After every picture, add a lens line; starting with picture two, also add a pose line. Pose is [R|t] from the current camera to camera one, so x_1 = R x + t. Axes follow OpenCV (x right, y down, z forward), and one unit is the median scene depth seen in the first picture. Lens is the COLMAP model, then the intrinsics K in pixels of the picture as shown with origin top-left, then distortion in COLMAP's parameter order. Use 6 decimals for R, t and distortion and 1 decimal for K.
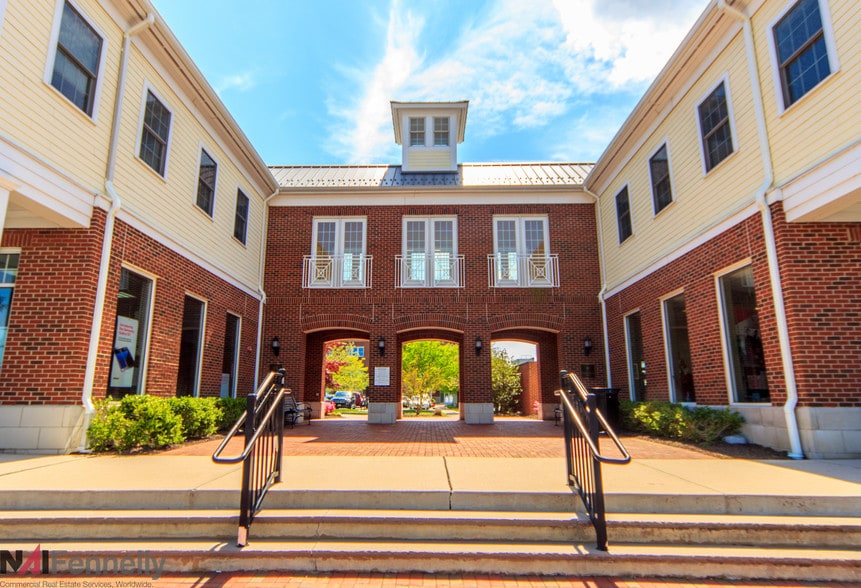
lens RADIAL K [[494.1, 0, 426.4], [0, 494.1, 297.0], [0, 0, 1]] dist [0.007476, 0.004031]
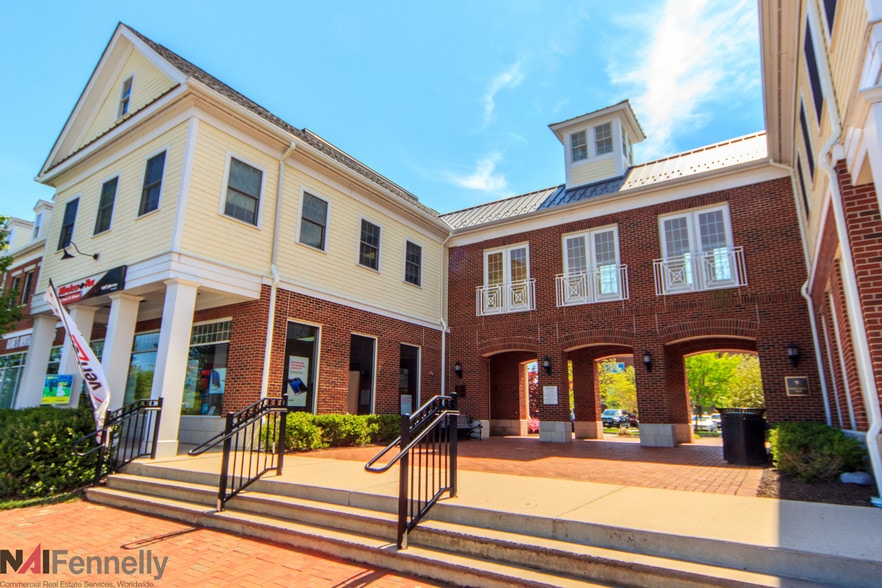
lens RADIAL K [[495.3, 0, 441.4], [0, 495.3, 293.8], [0, 0, 1]] dist [0.013039, -0.000649]
pose [[0.840069, -0.120124, -0.529012, 0.281368], [0.098581, 0.992742, -0.068877, 0.000930], [0.533447, 0.005711, 0.845814, 0.013954]]
